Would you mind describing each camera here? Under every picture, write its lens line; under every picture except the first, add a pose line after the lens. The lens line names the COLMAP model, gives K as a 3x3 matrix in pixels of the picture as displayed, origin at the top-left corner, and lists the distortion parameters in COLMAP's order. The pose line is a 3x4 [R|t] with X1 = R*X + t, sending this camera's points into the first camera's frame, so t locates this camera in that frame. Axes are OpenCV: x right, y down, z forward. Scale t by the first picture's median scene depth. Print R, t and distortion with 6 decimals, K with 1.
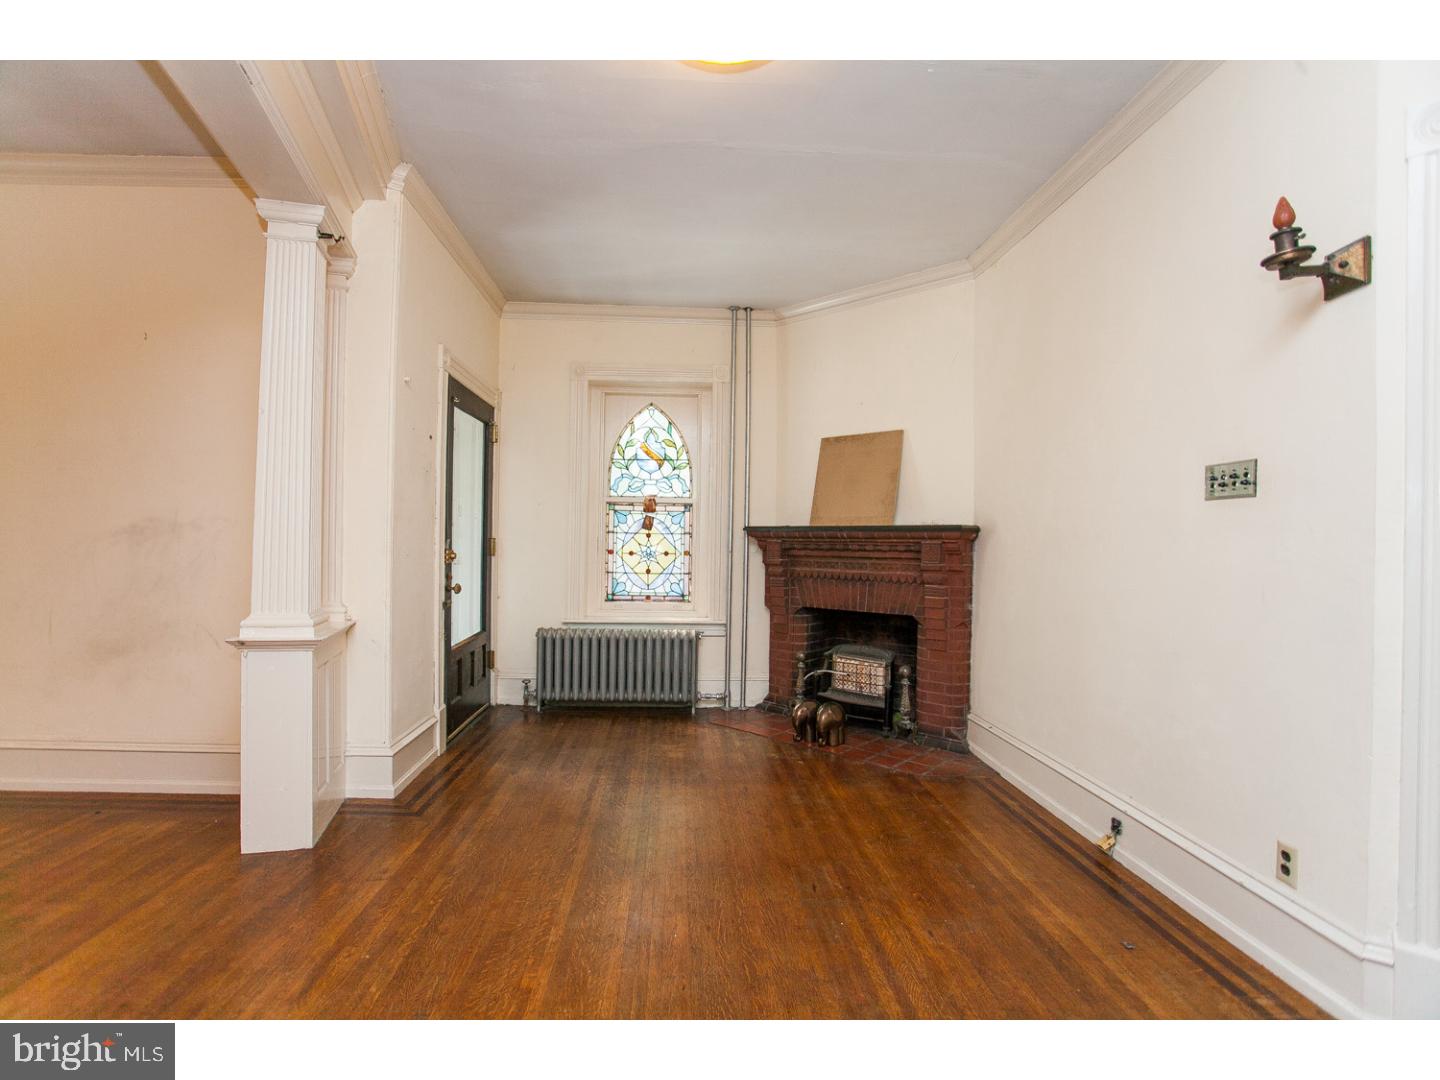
lens RADIAL K [[689.0, 0, 701.4], [0, 689.0, 542.2], [0, 0, 1]] dist [-0.059868, 0.020770]
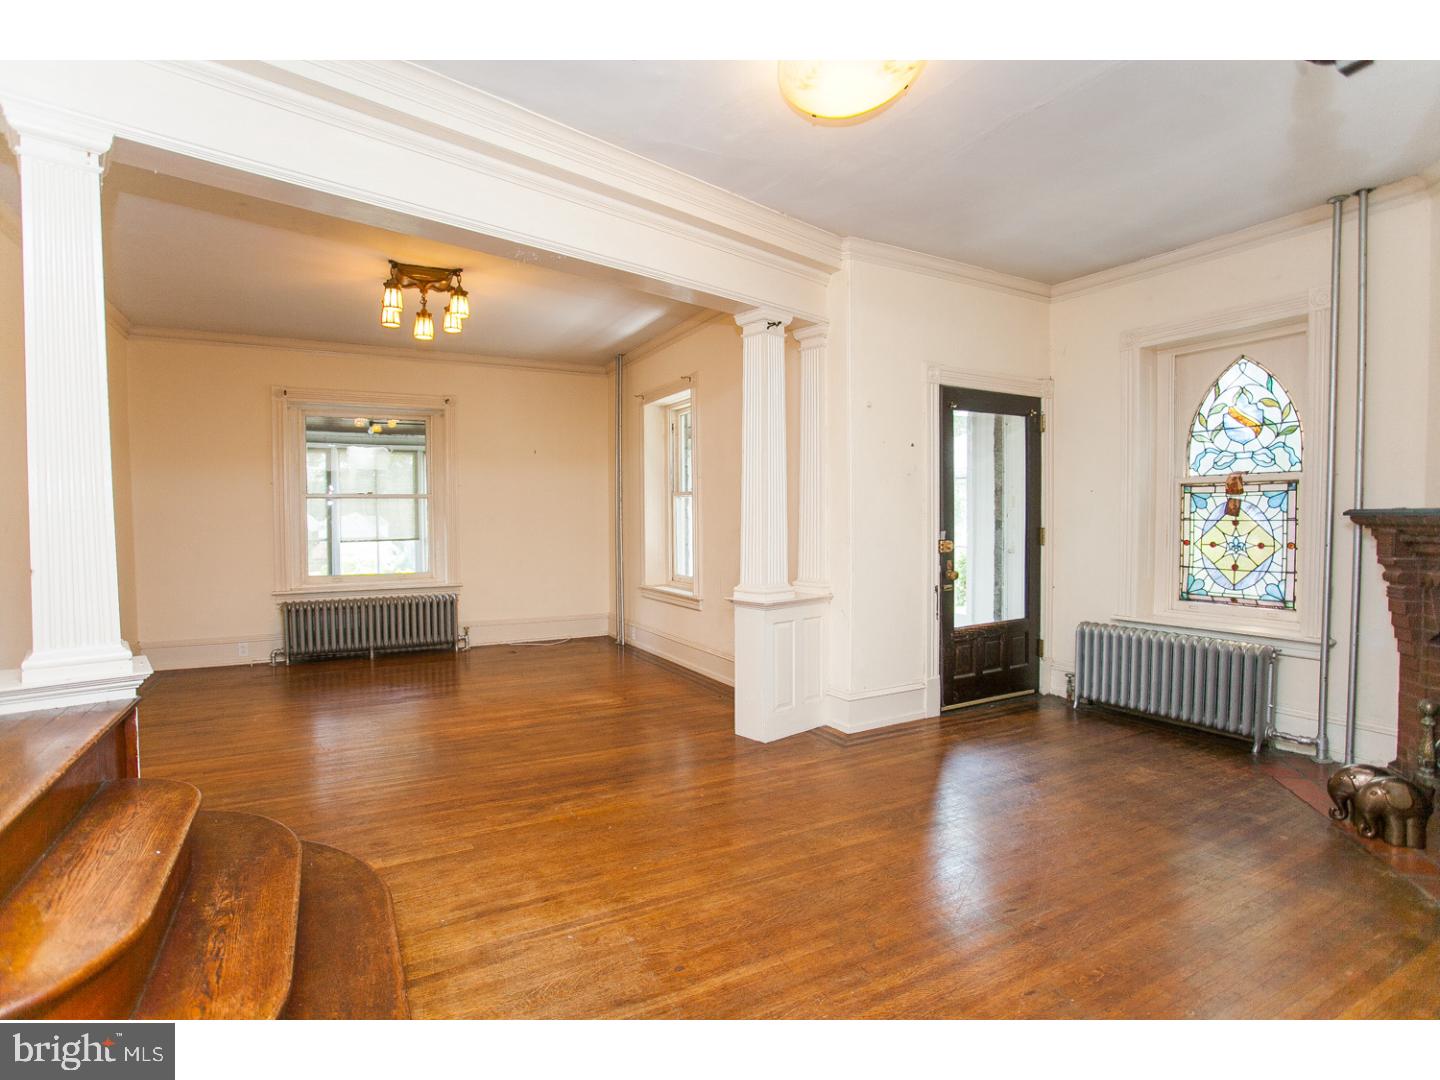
lens RADIAL K [[717.5, 0, 705.0], [0, 717.5, 543.3], [0, 0, 1]] dist [-0.061223, 0.015235]
pose [[0.443126, 0.014454, -0.896343, 0.397176], [0.012180, 0.999681, 0.022141, -0.011933], [0.896377, -0.020729, 0.442809, 0.095538]]
